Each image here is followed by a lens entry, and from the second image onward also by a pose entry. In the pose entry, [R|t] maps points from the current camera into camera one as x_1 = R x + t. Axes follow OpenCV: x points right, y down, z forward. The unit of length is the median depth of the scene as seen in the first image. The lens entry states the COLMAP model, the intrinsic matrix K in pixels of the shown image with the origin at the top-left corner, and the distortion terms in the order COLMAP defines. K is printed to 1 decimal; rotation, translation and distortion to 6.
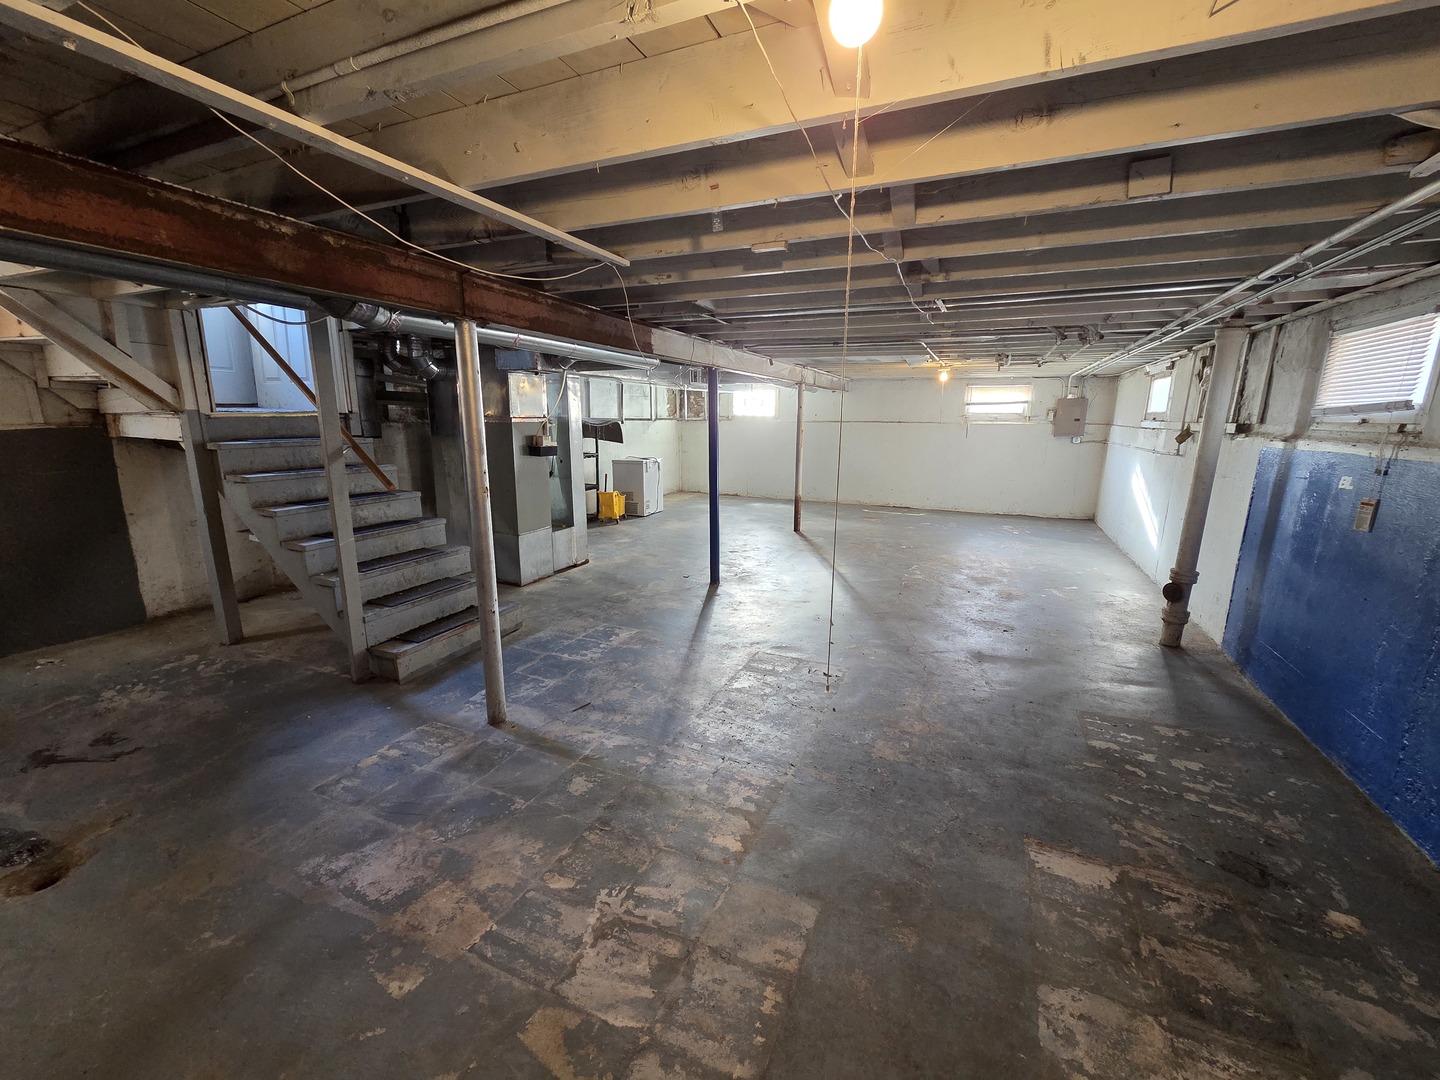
lens RADIAL K [[582.2, 0, 720.0], [0, 582.2, 540.0], [0, 0, 1]] dist [0.002449, -0.000012]
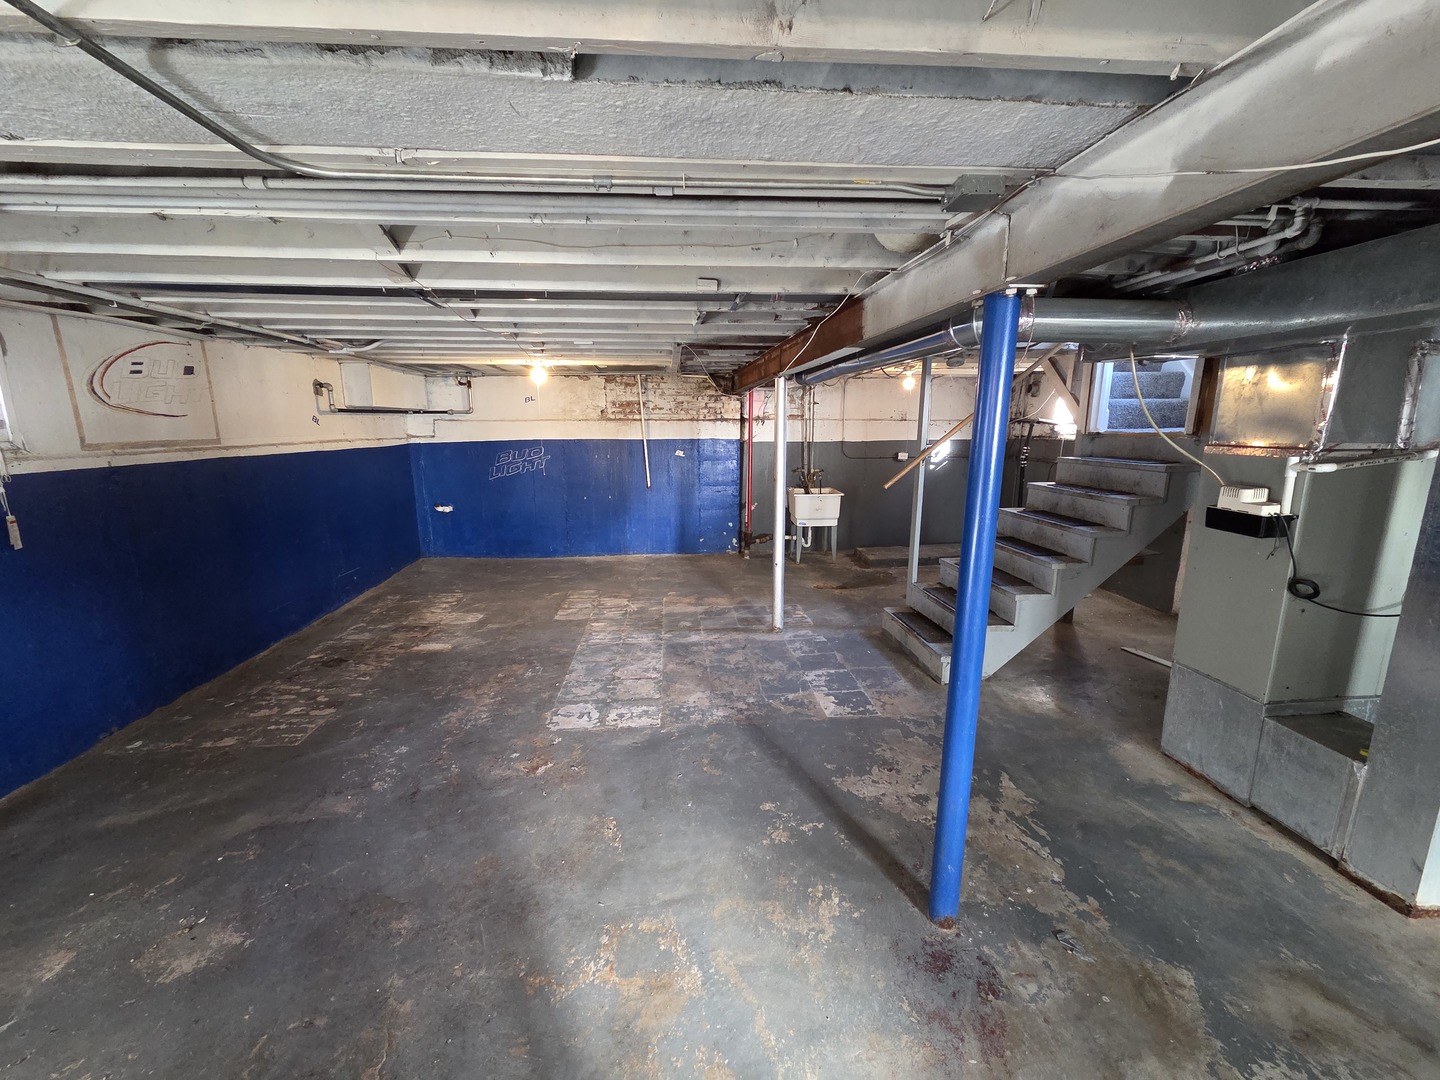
lens RADIAL K [[582.2, 0, 720.0], [0, 582.2, 540.0], [0, 0, 1]] dist [0.002449, -0.000012]
pose [[-0.869716, 0.090816, -0.485125, 0.639800], [-0.109866, 0.922639, 0.369683, -0.626064], [0.481168, 0.374818, -0.792457, 2.795077]]
